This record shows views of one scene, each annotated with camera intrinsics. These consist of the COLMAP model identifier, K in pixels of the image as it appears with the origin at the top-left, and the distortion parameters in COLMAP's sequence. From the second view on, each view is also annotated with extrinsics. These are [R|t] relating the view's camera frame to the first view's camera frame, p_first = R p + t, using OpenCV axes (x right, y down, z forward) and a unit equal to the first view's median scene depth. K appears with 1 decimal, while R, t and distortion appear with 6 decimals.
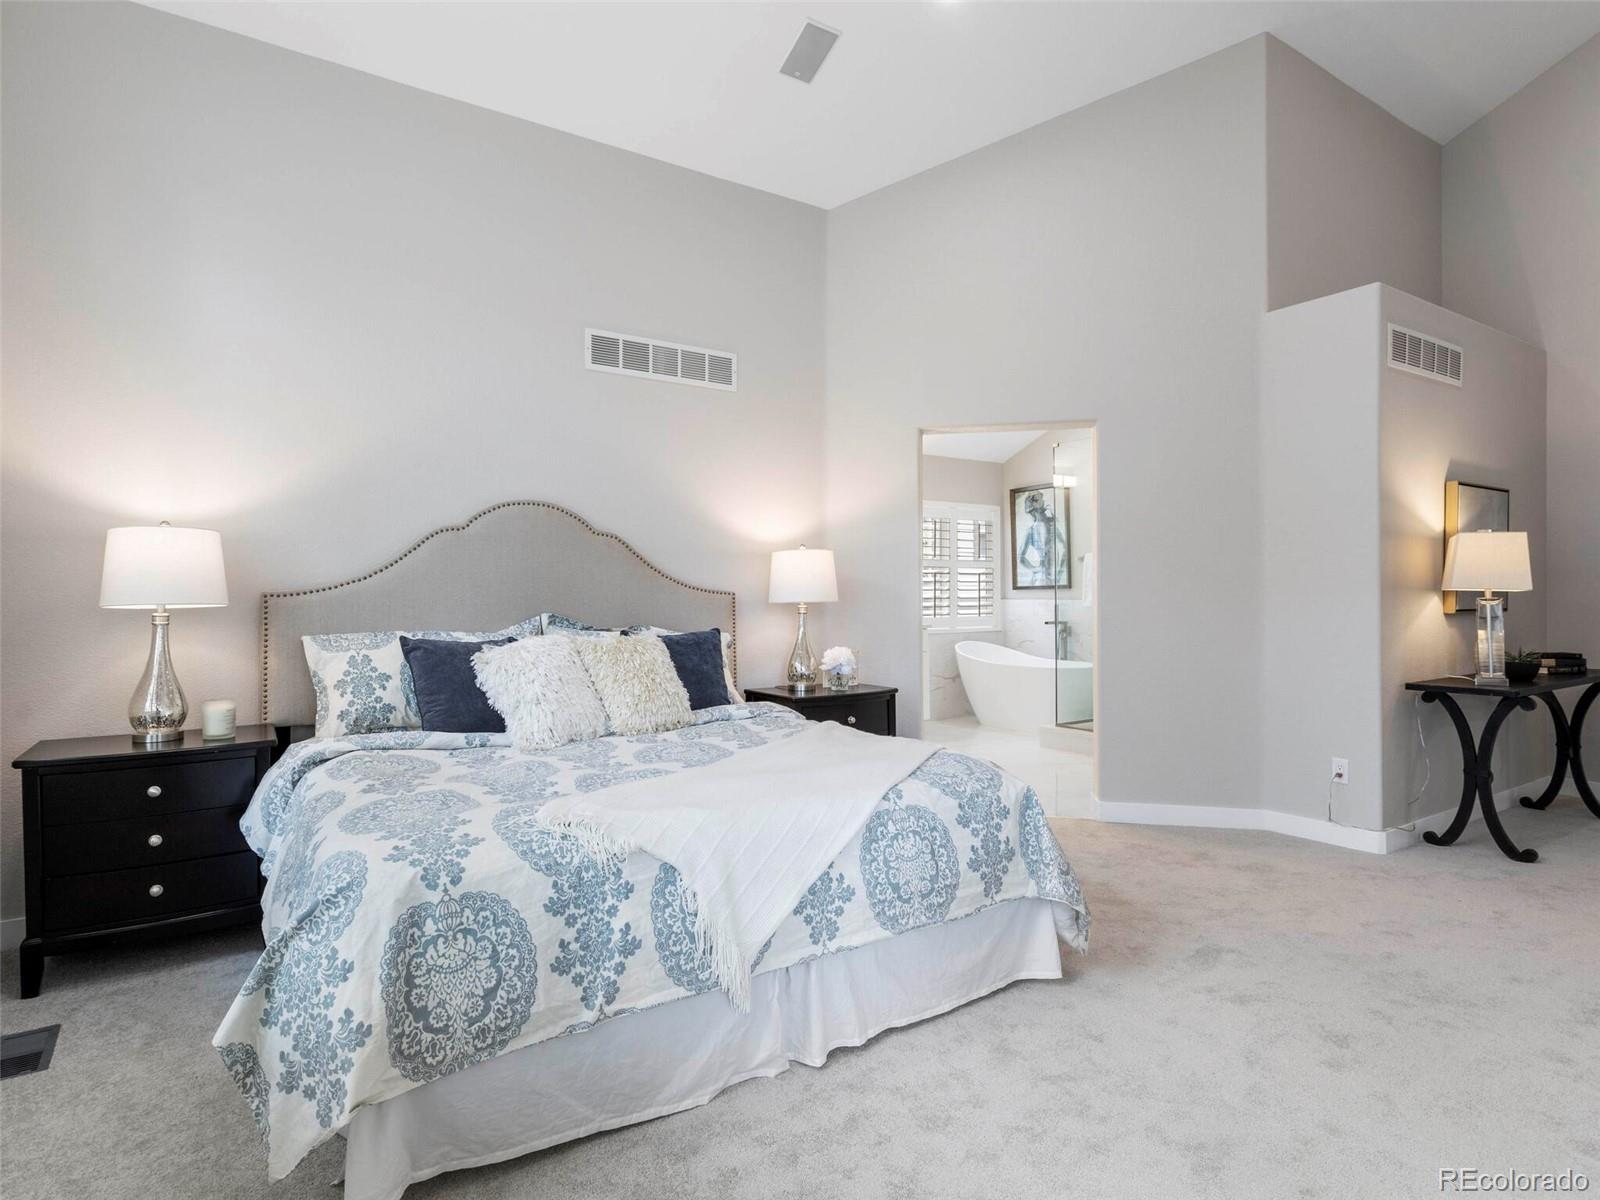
lens RADIAL K [[864.9, 0, 799.6], [0, 864.9, 595.7], [0, 0, 1]] dist [-0.003504, -0.000110]
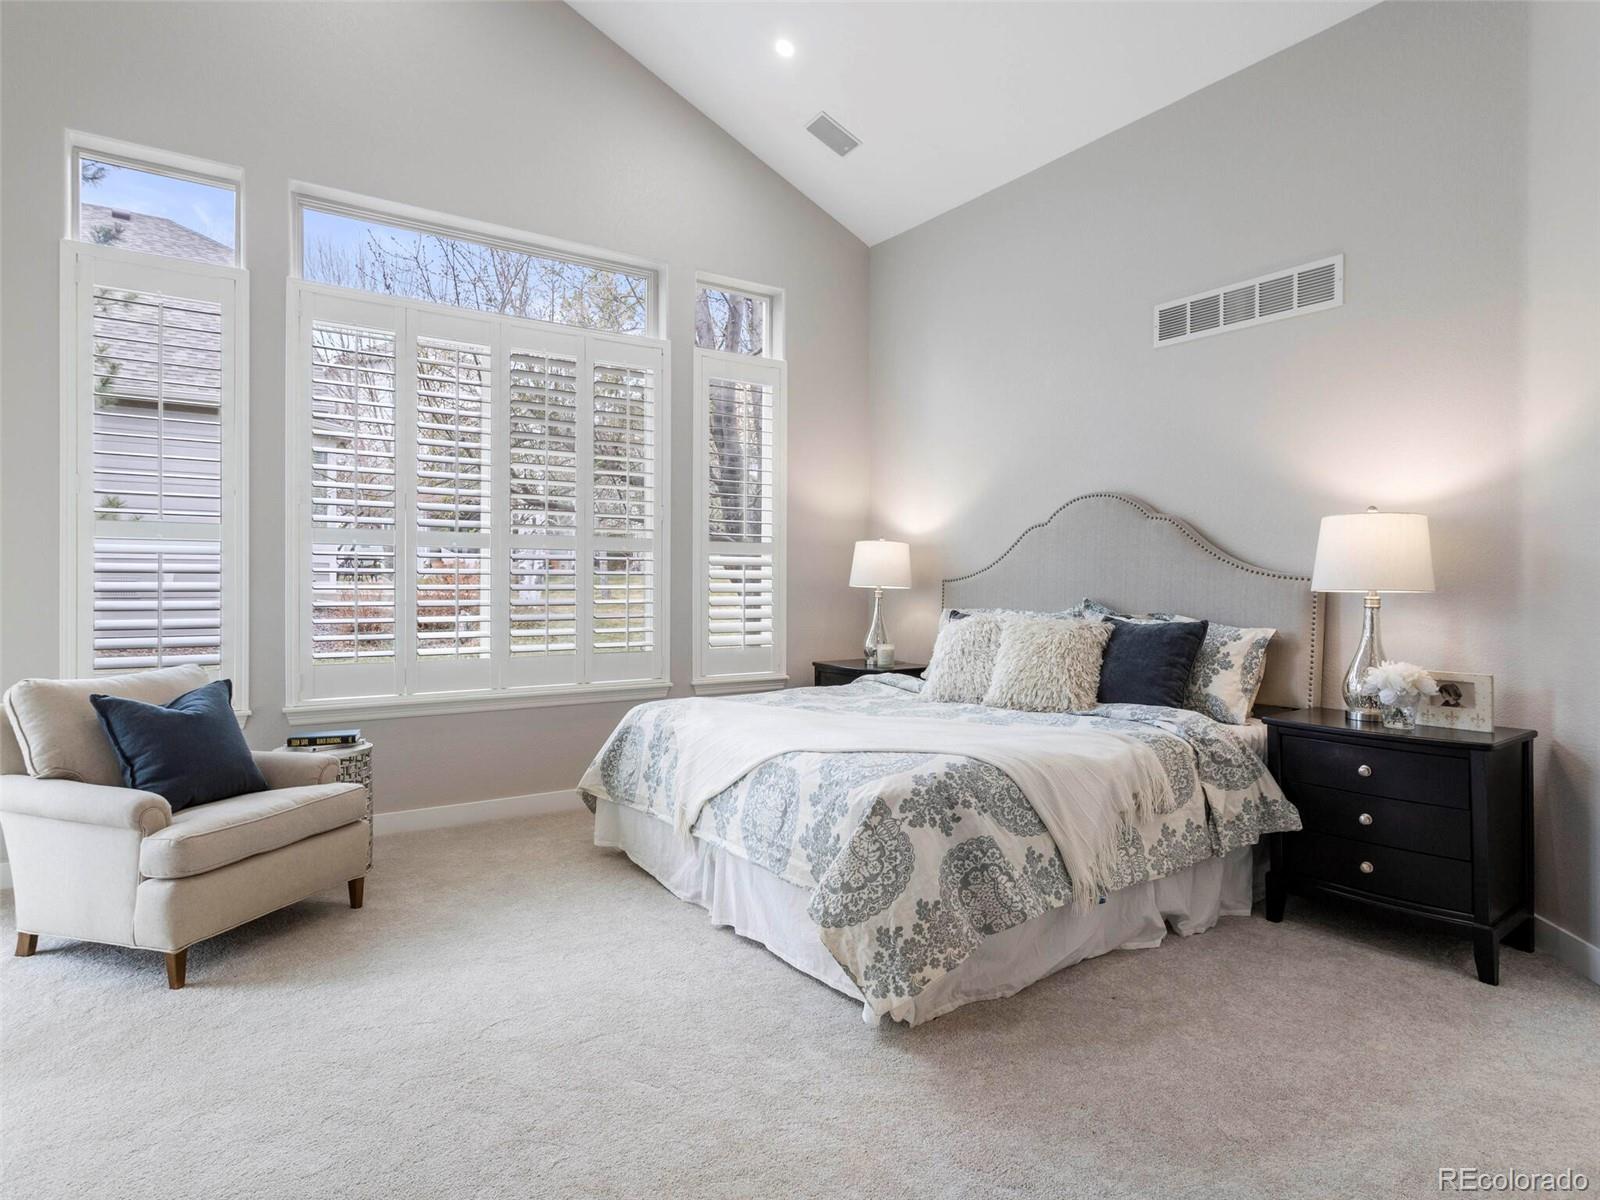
lens RADIAL K [[897.8, 0, 799.4], [0, 897.8, 595.5], [0, 0, 1]] dist [-0.001470, -0.000140]
pose [[0.028503, 0.016458, -0.999458, 0.925320], [-0.003991, 0.999858, 0.016351, 0.000541], [0.999586, 0.003522, 0.028565, 0.703542]]
